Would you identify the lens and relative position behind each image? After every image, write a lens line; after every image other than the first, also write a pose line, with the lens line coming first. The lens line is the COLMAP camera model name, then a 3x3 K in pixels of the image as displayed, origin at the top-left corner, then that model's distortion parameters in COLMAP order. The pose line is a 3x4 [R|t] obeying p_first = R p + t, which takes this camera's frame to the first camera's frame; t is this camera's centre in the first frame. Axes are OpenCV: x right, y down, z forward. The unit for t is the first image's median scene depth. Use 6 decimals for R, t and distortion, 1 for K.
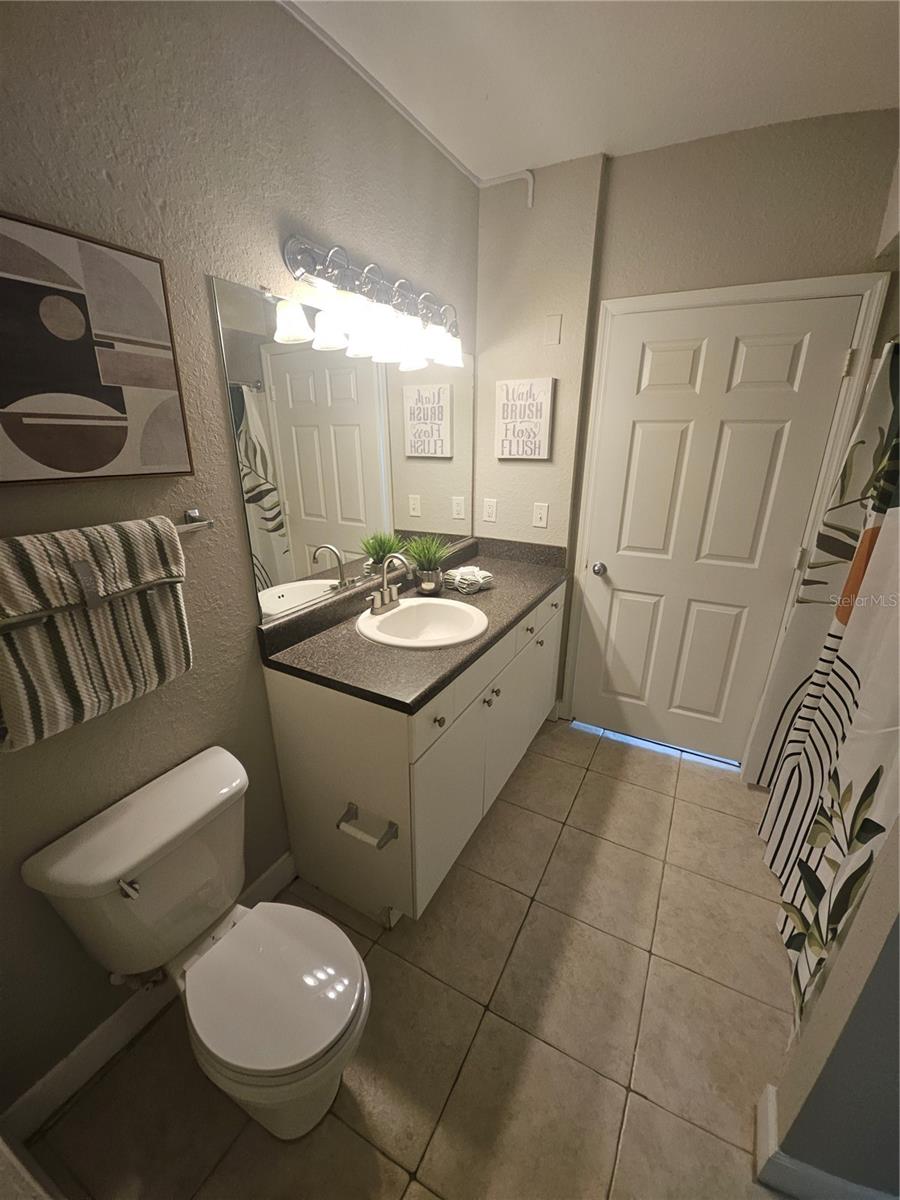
lens RADIAL K [[476.8, 0, 451.6], [0, 476.8, 606.7], [0, 0, 1]] dist [-0.004743, -0.008503]
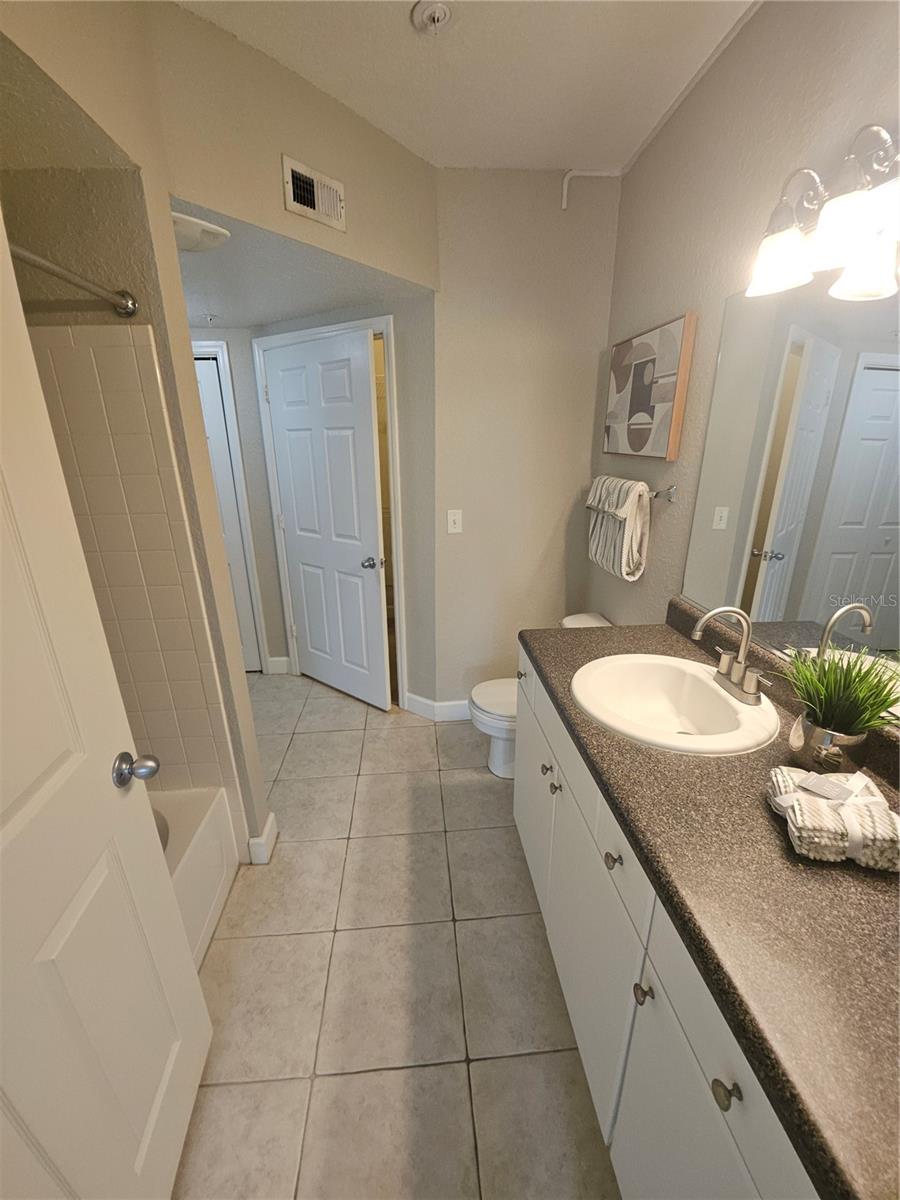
lens RADIAL K [[476.8, 0, 444.8], [0, 476.8, 606.9], [0, 0, 1]] dist [-0.004743, -0.008503]
pose [[-0.840603, 0.179275, -0.511123, 0.525441], [-0.180471, 0.797021, 0.576358, -0.400636], [0.510702, 0.576731, -0.637624, 1.159921]]
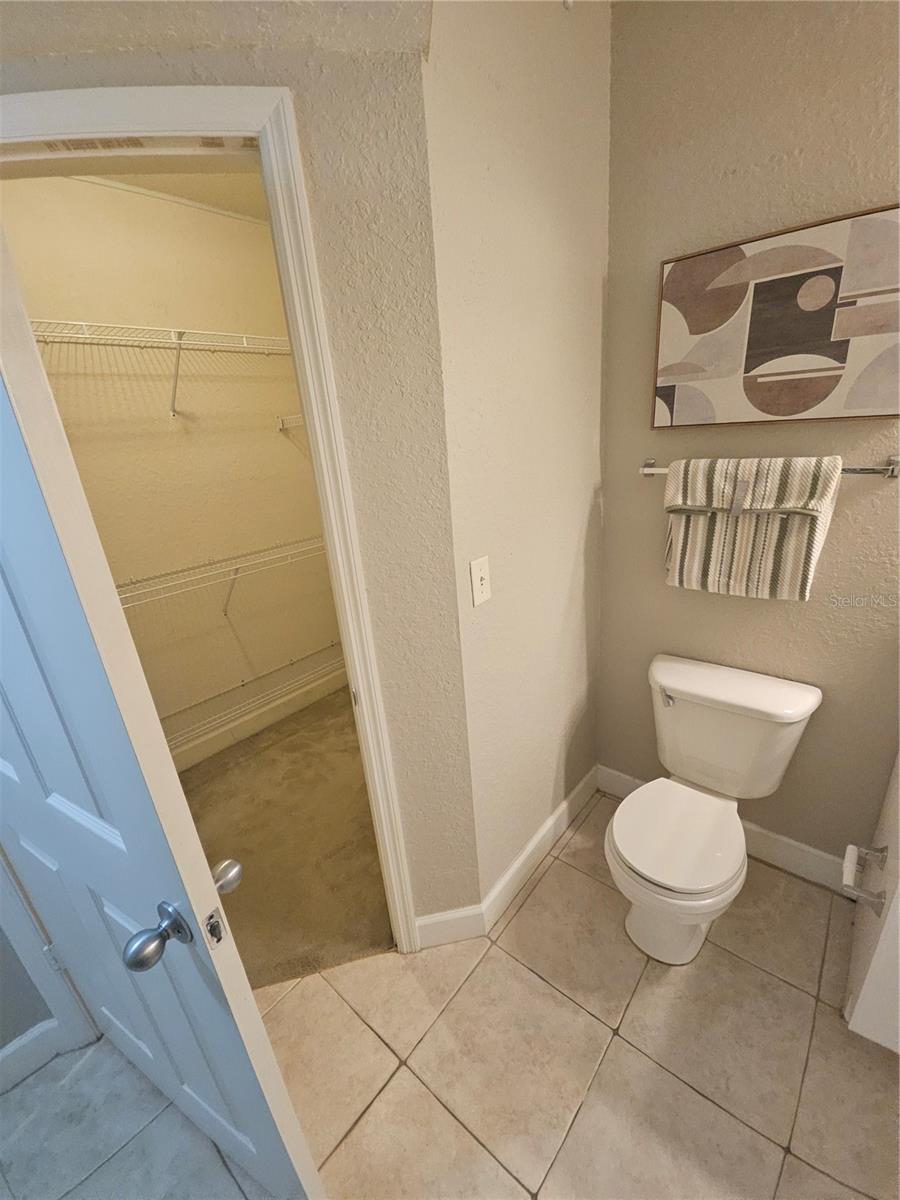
lens RADIAL K [[476.8, 0, 453.7], [0, 476.8, 608.2], [0, 0, 1]] dist [-0.004743, -0.008503]
pose [[-0.210371, 0.338222, -0.917251, 0.421977], [-0.258102, 0.885744, 0.385799, -0.041803], [0.942936, 0.317905, -0.099039, 0.224327]]
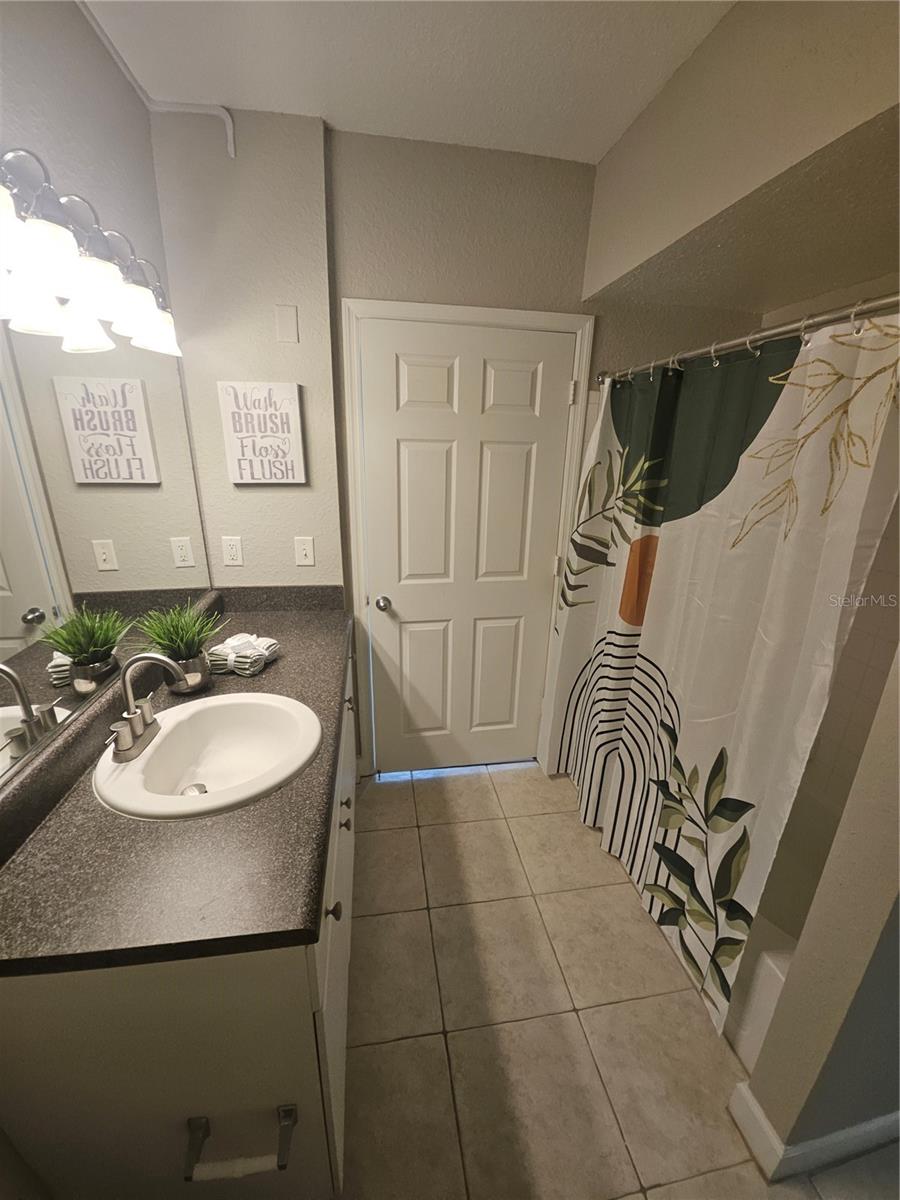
lens RADIAL K [[476.8, 0, 448.4], [0, 476.8, 607.0], [0, 0, 1]] dist [-0.004743, -0.008503]
pose [[0.789506, -0.181866, 0.586179, -0.151139], [0.193358, 0.980156, 0.043672, -0.115225], [-0.582489, 0.078863, 0.809004, 0.276694]]
